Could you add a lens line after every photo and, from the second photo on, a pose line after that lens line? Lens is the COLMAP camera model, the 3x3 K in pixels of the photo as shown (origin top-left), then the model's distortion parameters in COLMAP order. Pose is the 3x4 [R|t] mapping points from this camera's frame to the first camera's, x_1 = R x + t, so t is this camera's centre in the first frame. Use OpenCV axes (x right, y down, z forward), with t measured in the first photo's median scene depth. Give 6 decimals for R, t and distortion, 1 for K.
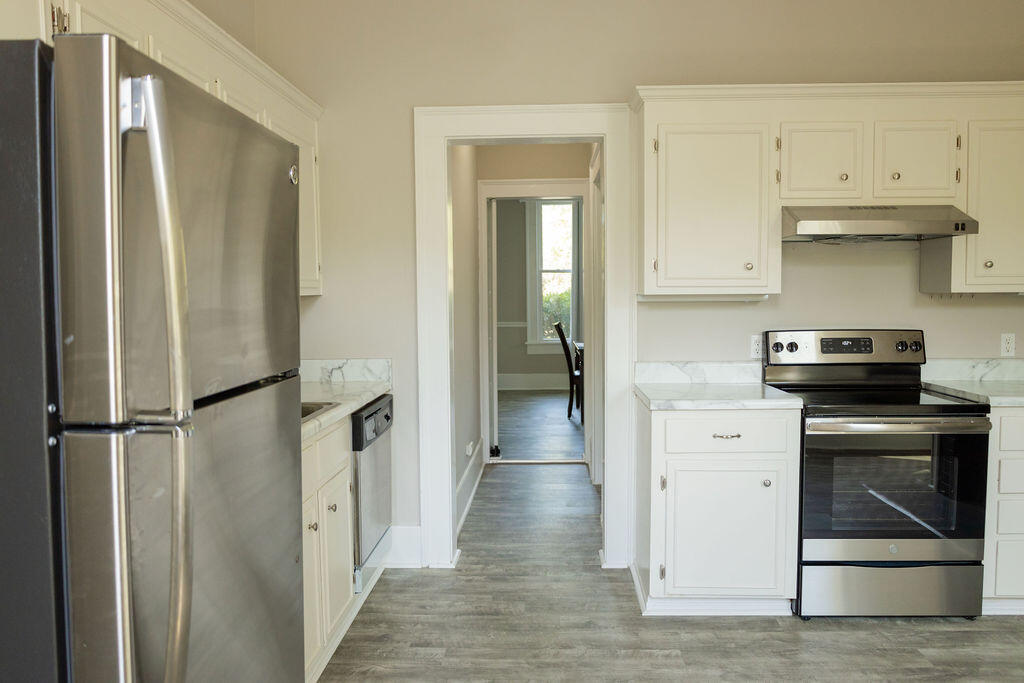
lens RADIAL K [[753.6, 0, 516.3], [0, 753.6, 345.4], [0, 0, 1]] dist [-0.040382, 0.013945]
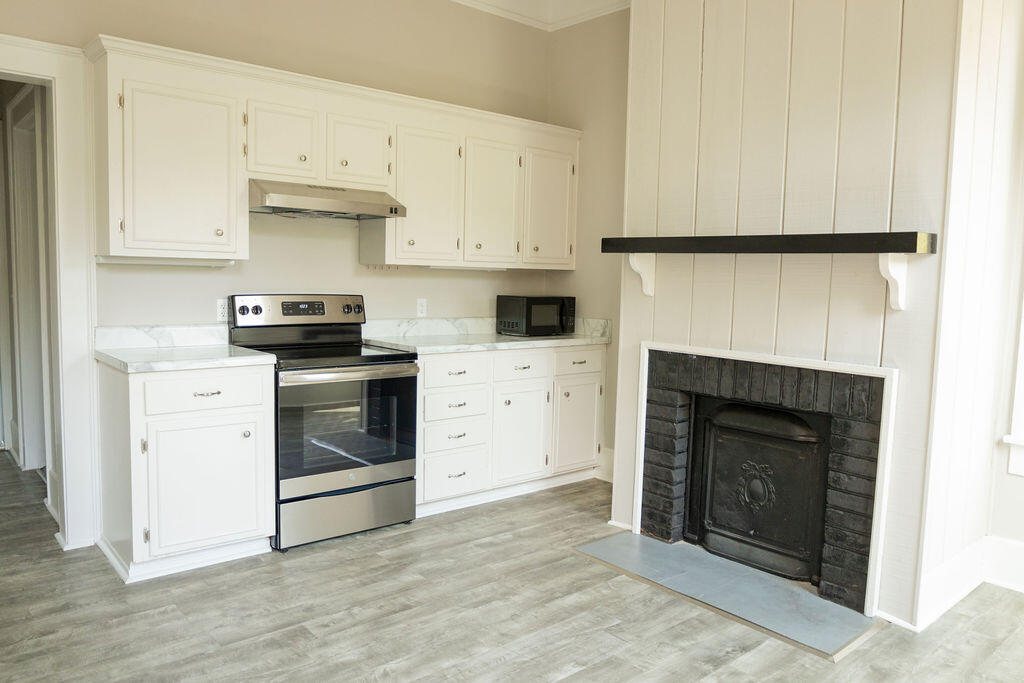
lens RADIAL K [[753.6, 0, 520.1], [0, 753.6, 343.7], [0, 0, 1]] dist [-0.040382, 0.013945]
pose [[0.723531, -0.034597, 0.689424, -0.116294], [0.013548, 0.999263, 0.035927, 0.018913], [-0.690159, -0.016654, 0.723466, -0.051854]]
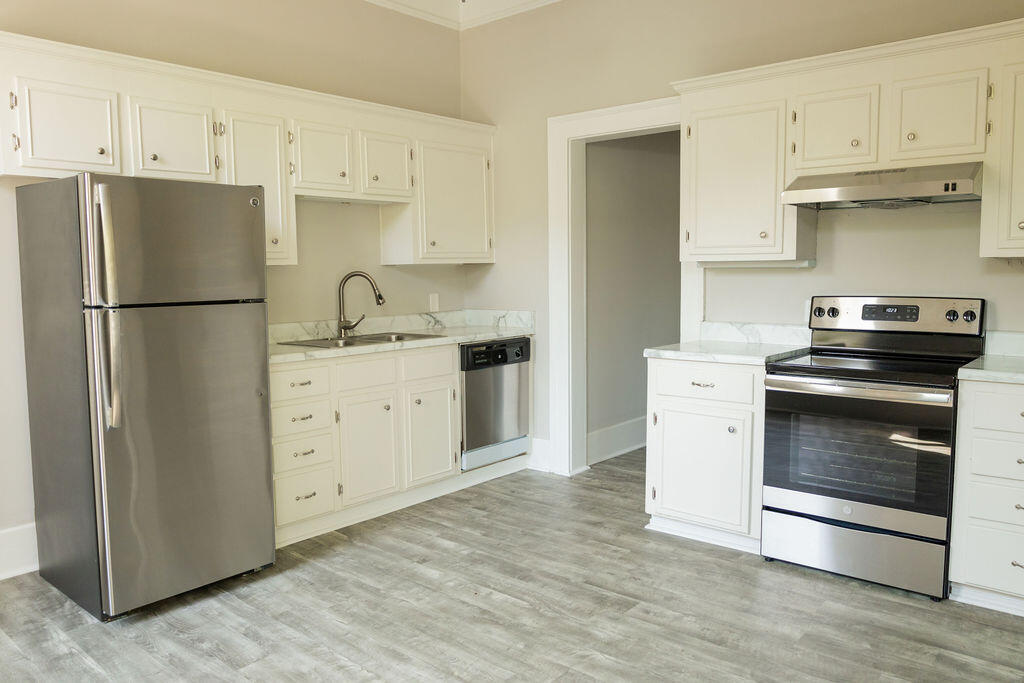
lens RADIAL K [[753.6, 0, 509.5], [0, 753.6, 343.6], [0, 0, 1]] dist [-0.040382, 0.013945]
pose [[0.788108, 0.061060, -0.612501, 0.716510], [-0.038548, 0.998011, 0.049890, 0.012034], [0.614329, -0.015708, 0.788894, -0.083438]]
